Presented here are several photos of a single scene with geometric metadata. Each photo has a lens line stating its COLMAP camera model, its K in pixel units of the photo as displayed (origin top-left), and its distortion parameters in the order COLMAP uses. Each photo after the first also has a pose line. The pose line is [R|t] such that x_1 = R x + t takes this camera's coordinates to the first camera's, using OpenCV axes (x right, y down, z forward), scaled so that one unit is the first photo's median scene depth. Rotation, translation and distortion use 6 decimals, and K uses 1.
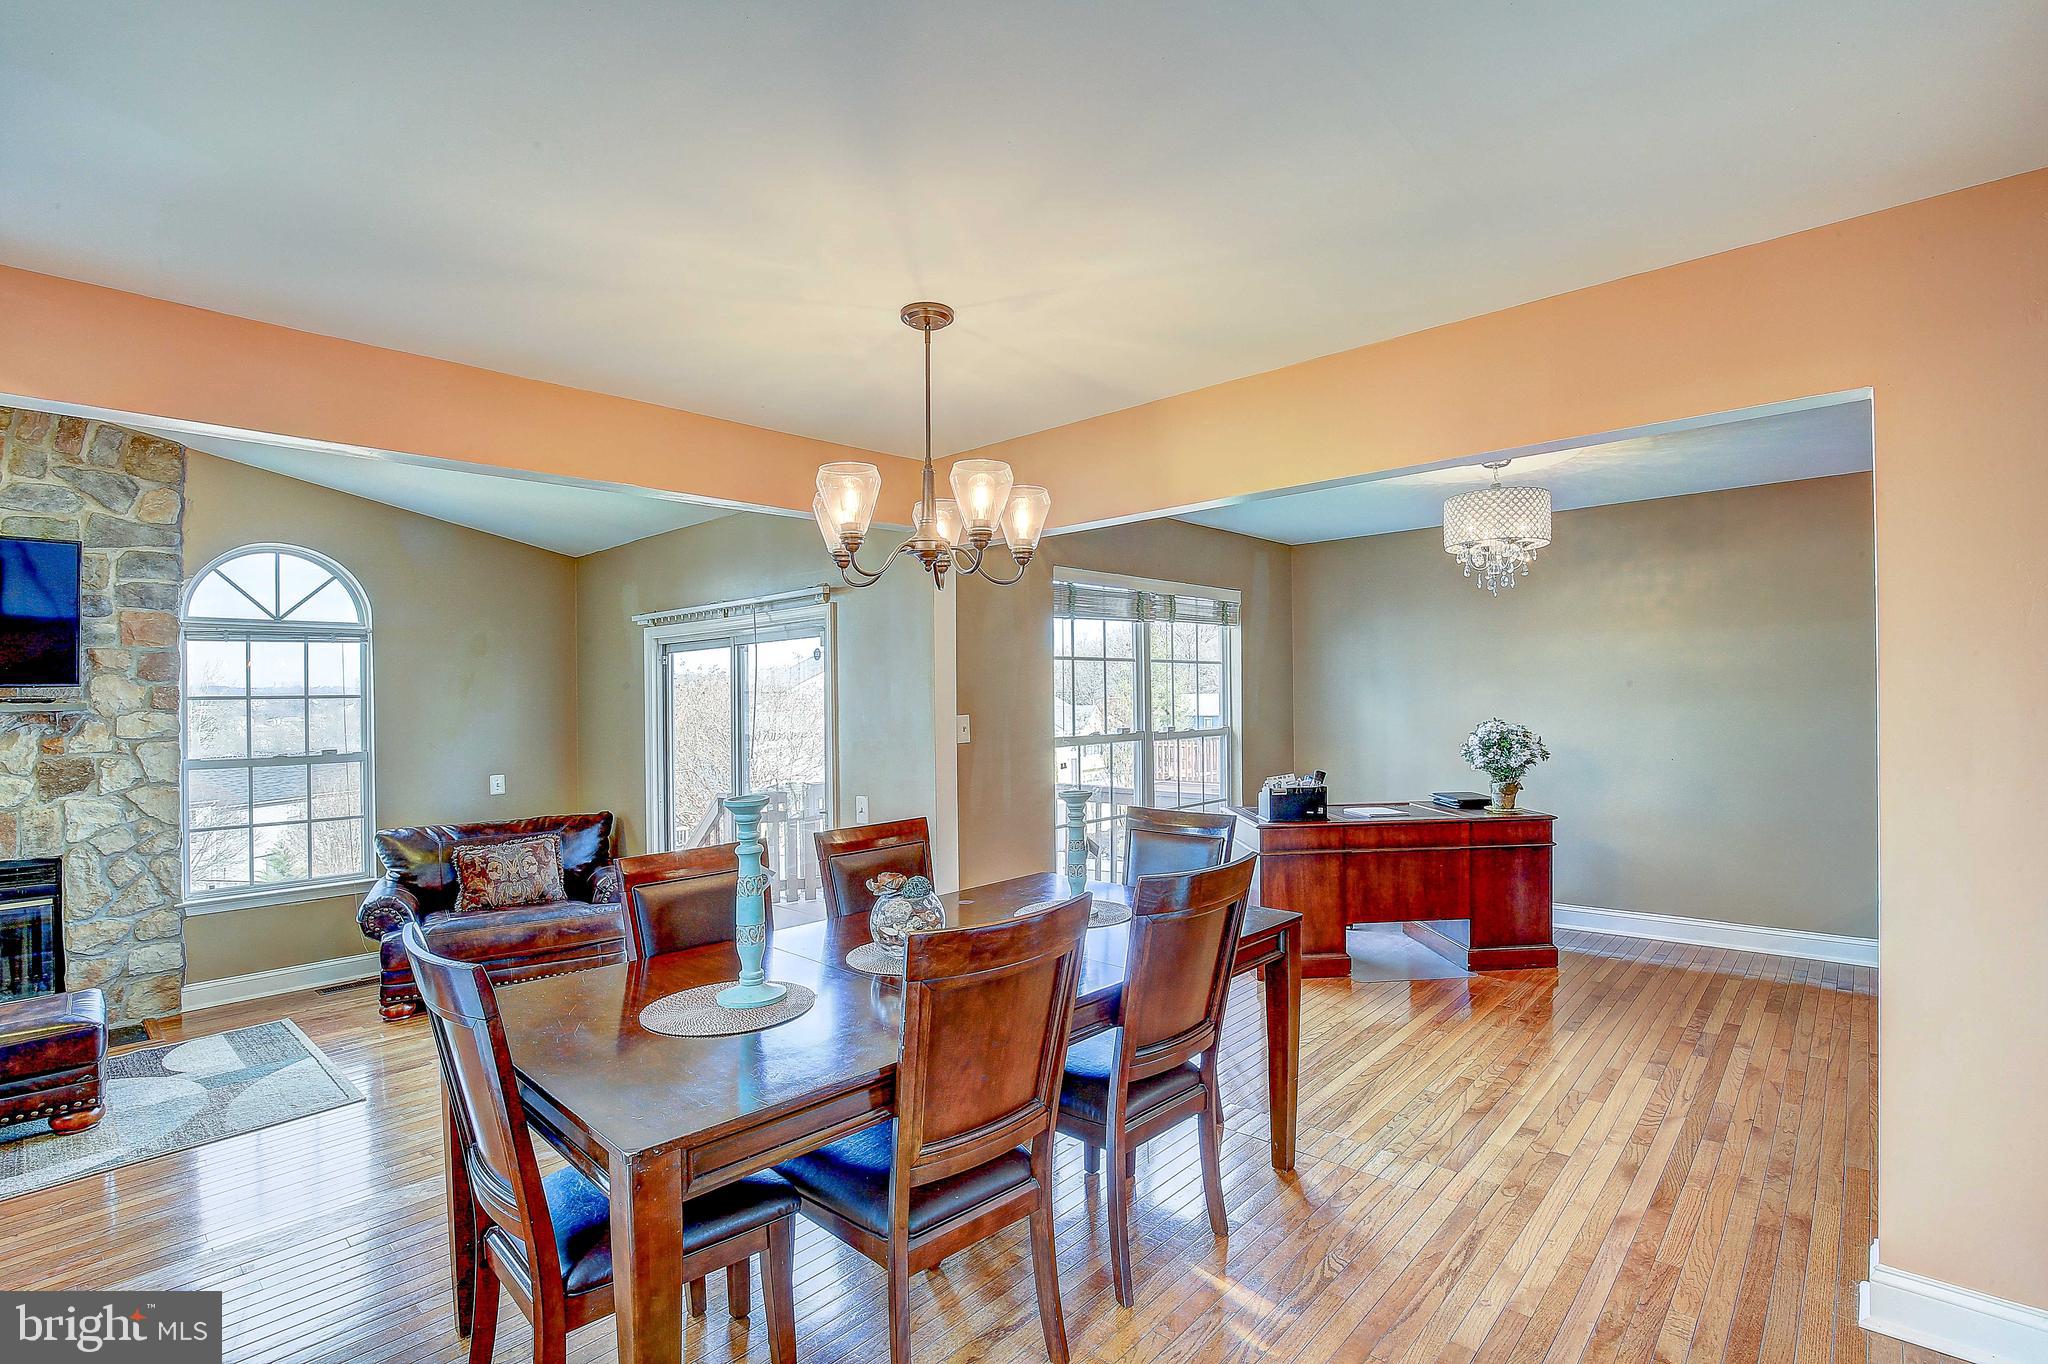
lens RADIAL K [[943.7, 0, 1036.1], [0, 943.7, 681.4], [0, 0, 1]] dist [-0.025561, 0.001274]
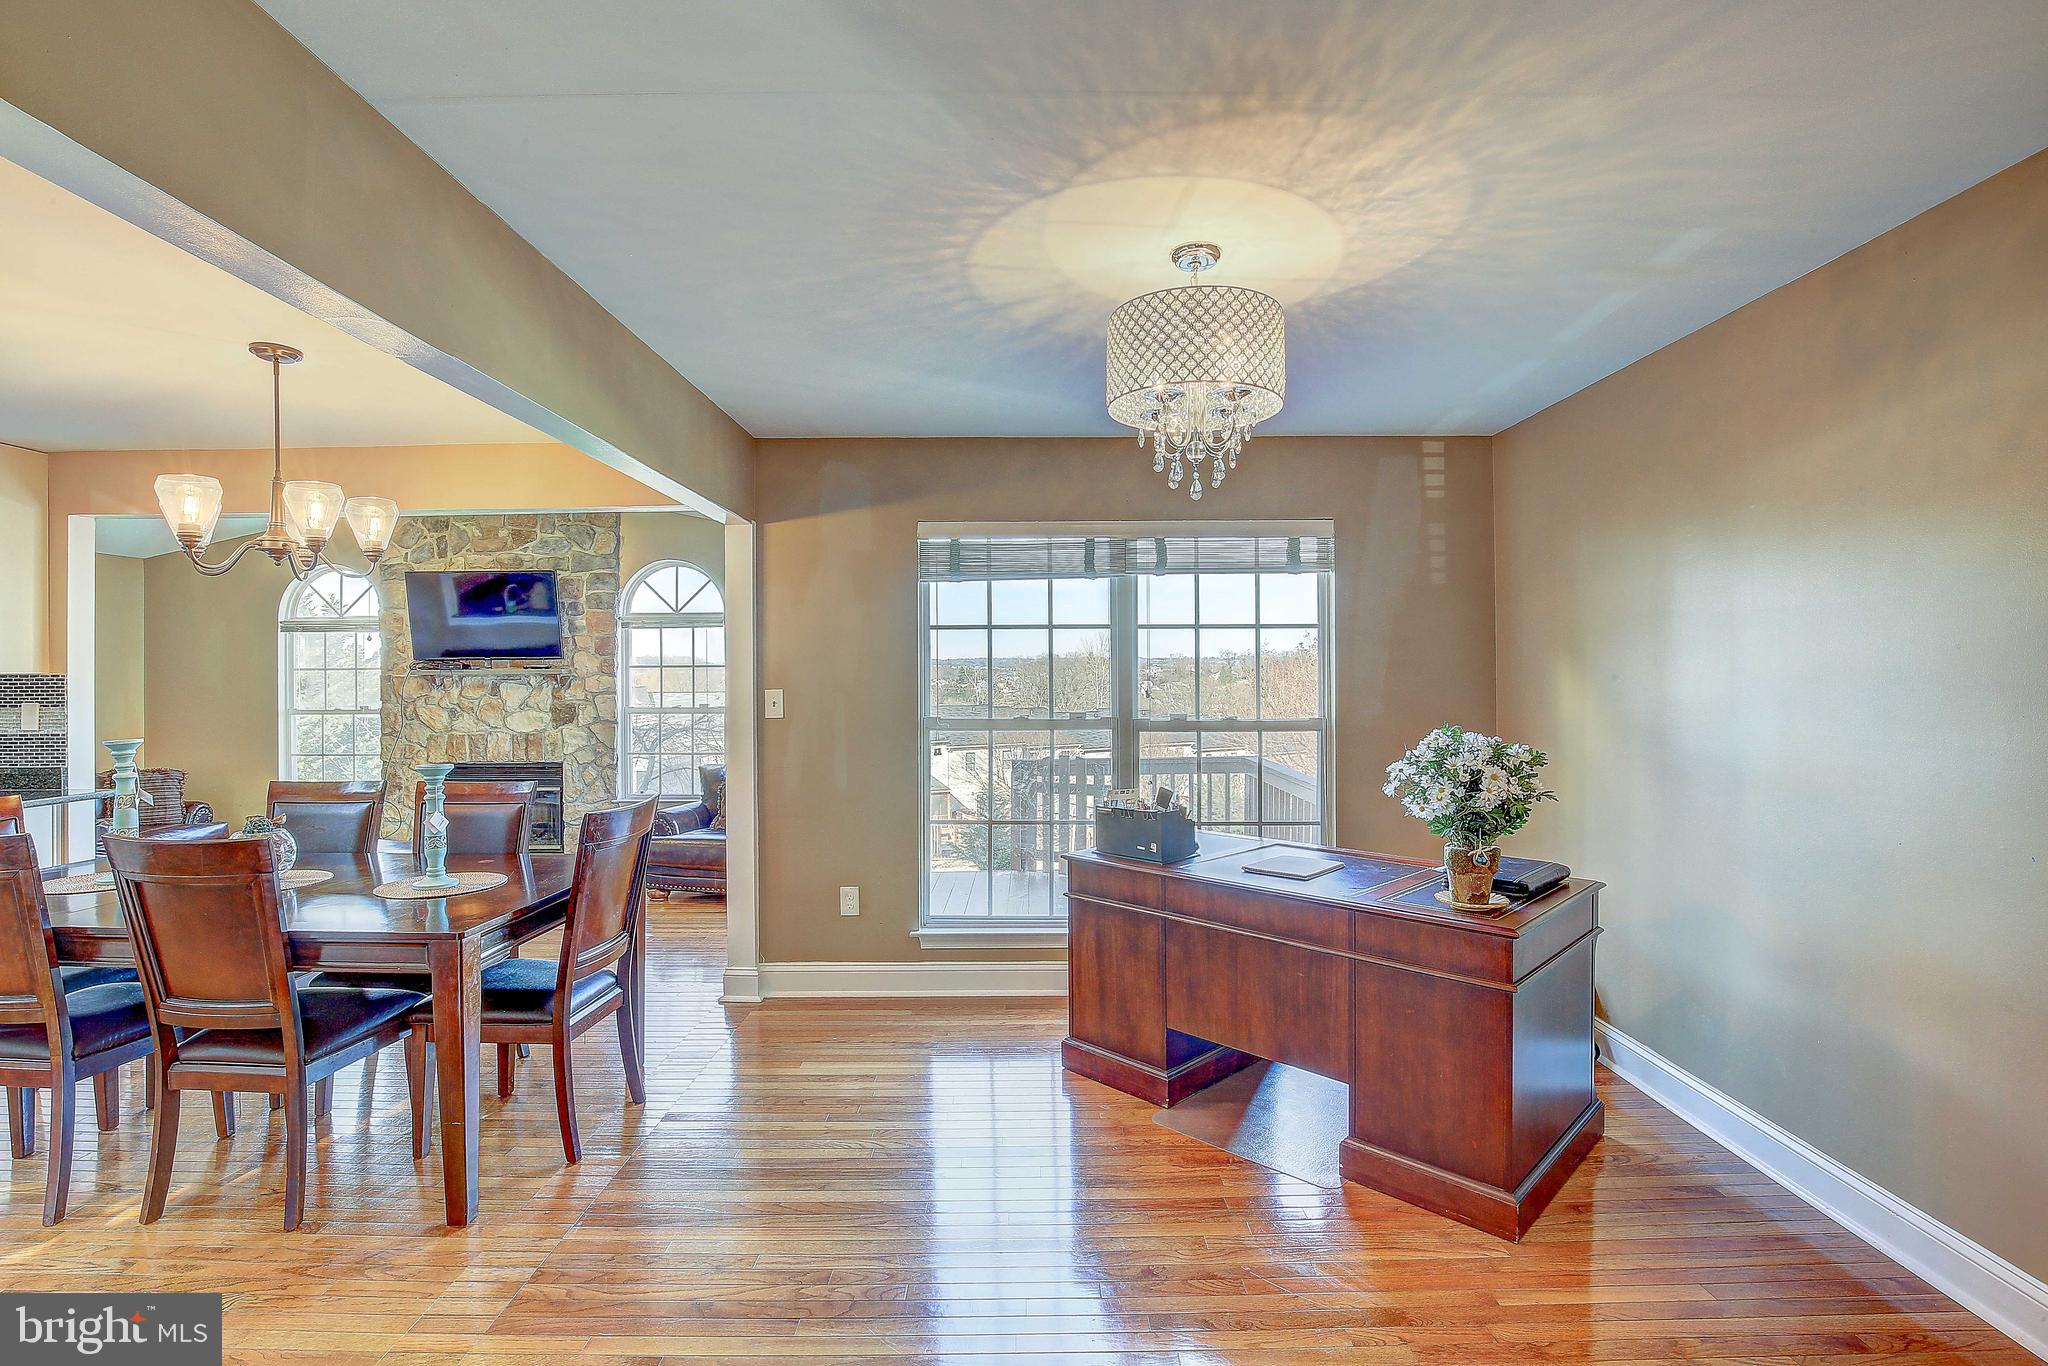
lens RADIAL K [[950.7, 0, 1021.4], [0, 950.7, 656.5], [0, 0, 1]] dist [-0.000947, 0.000157]
pose [[0.663991, 0.000259, -0.747741, 0.726411], [0.004045, 0.999984, 0.003939, -0.001865], [0.747730, -0.005640, 0.663979, 0.468140]]
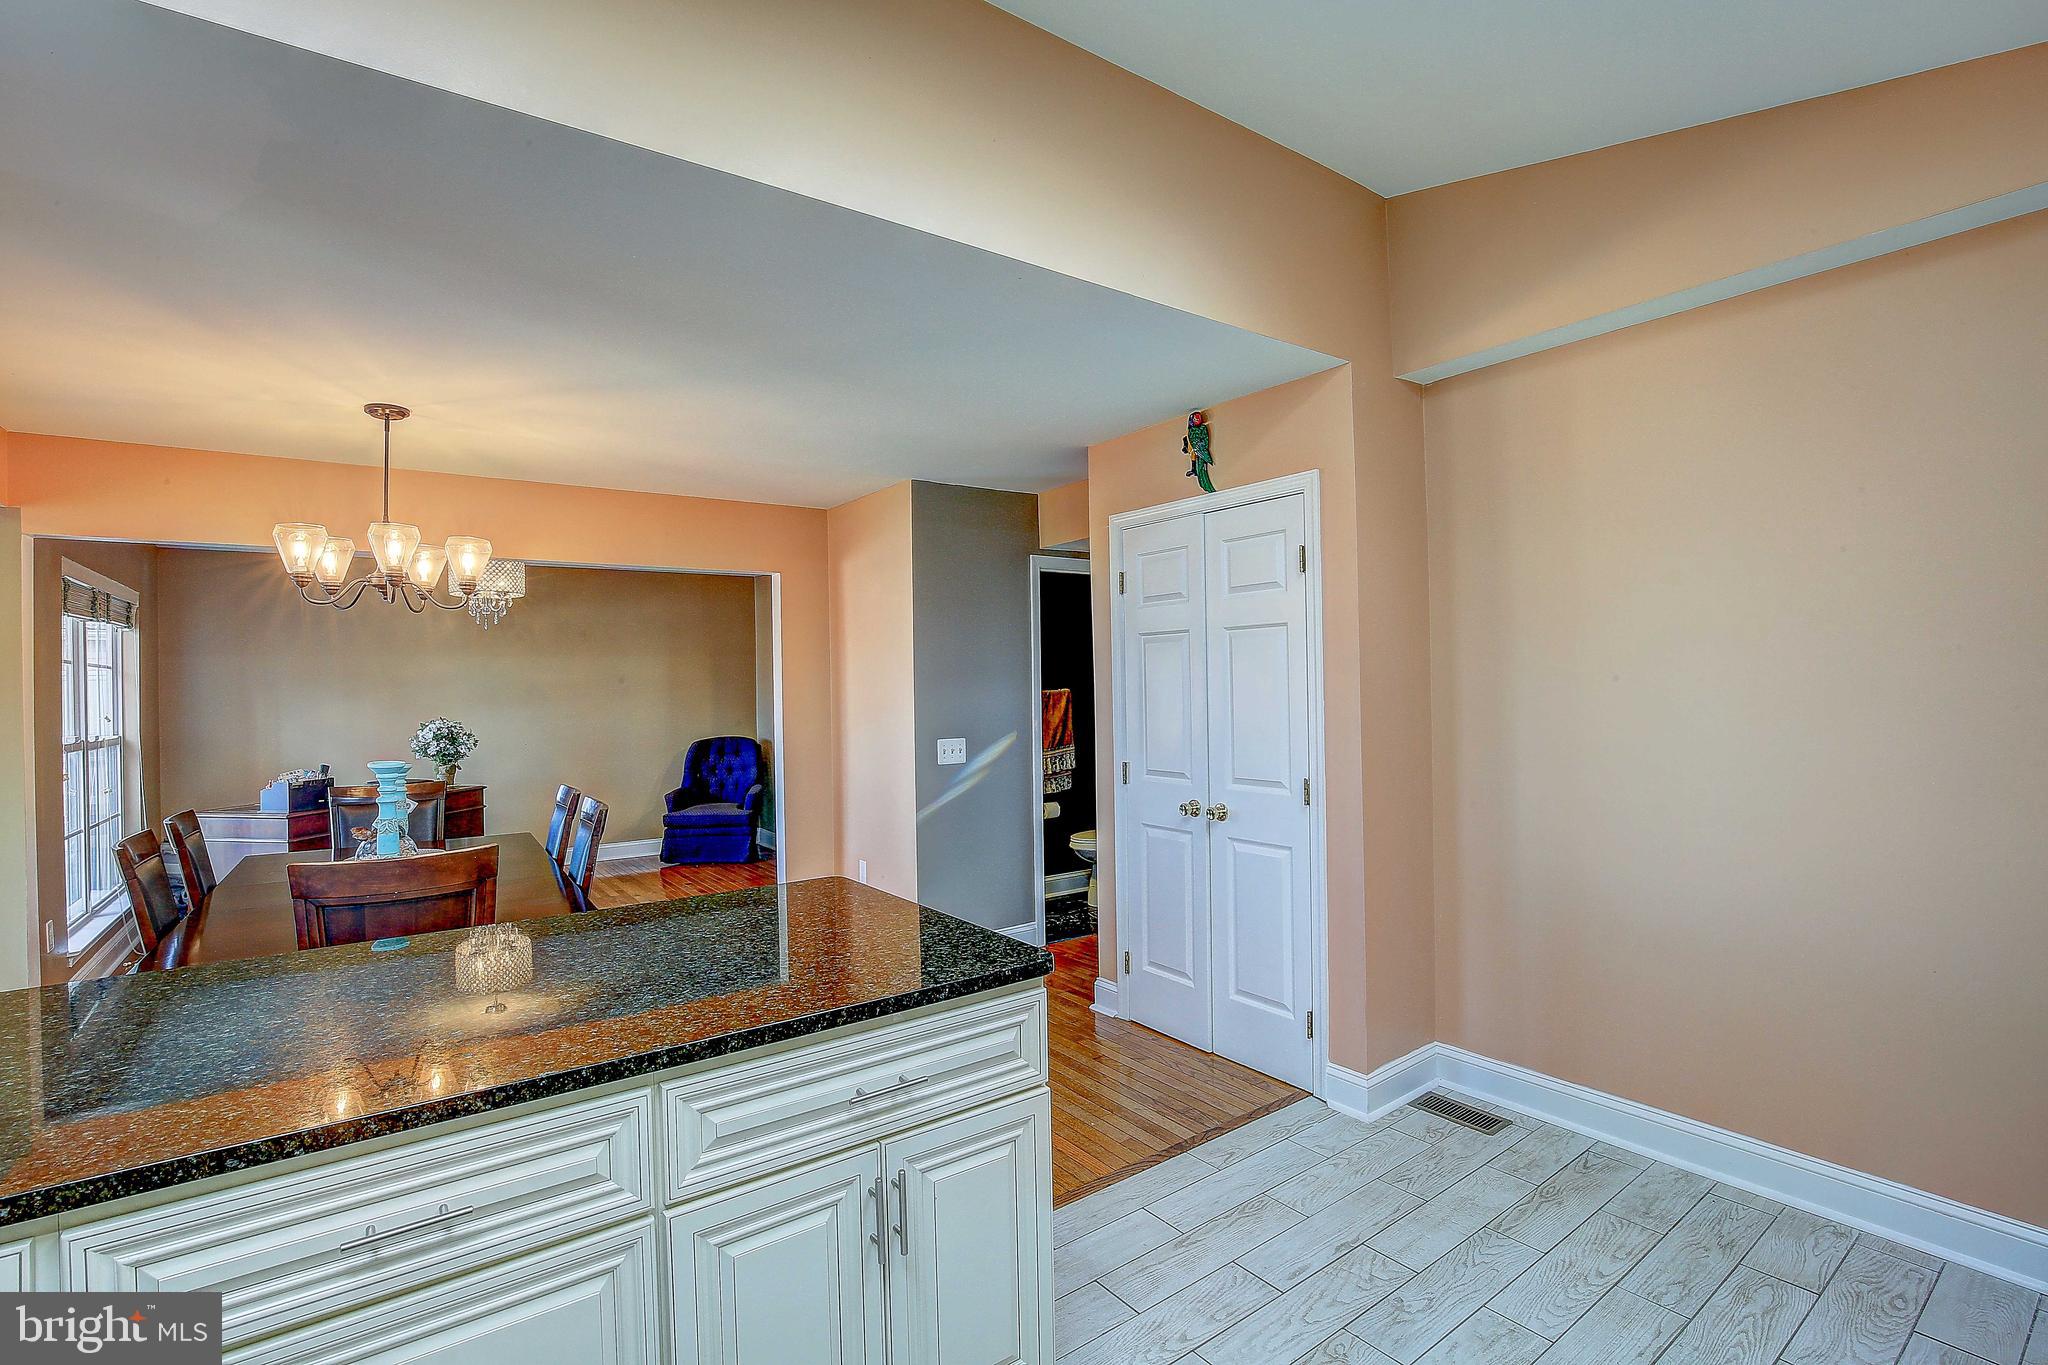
lens RADIAL K [[943.7, 0, 1036.1], [0, 943.7, 681.9], [0, 0, 1]] dist [-0.025561, 0.001274]
pose [[0.210072, 0.014445, 0.977579, -0.626042], [-0.000303, 0.999892, -0.014709, 0.009376], [-0.977686, 0.002794, 0.210054, -0.092897]]
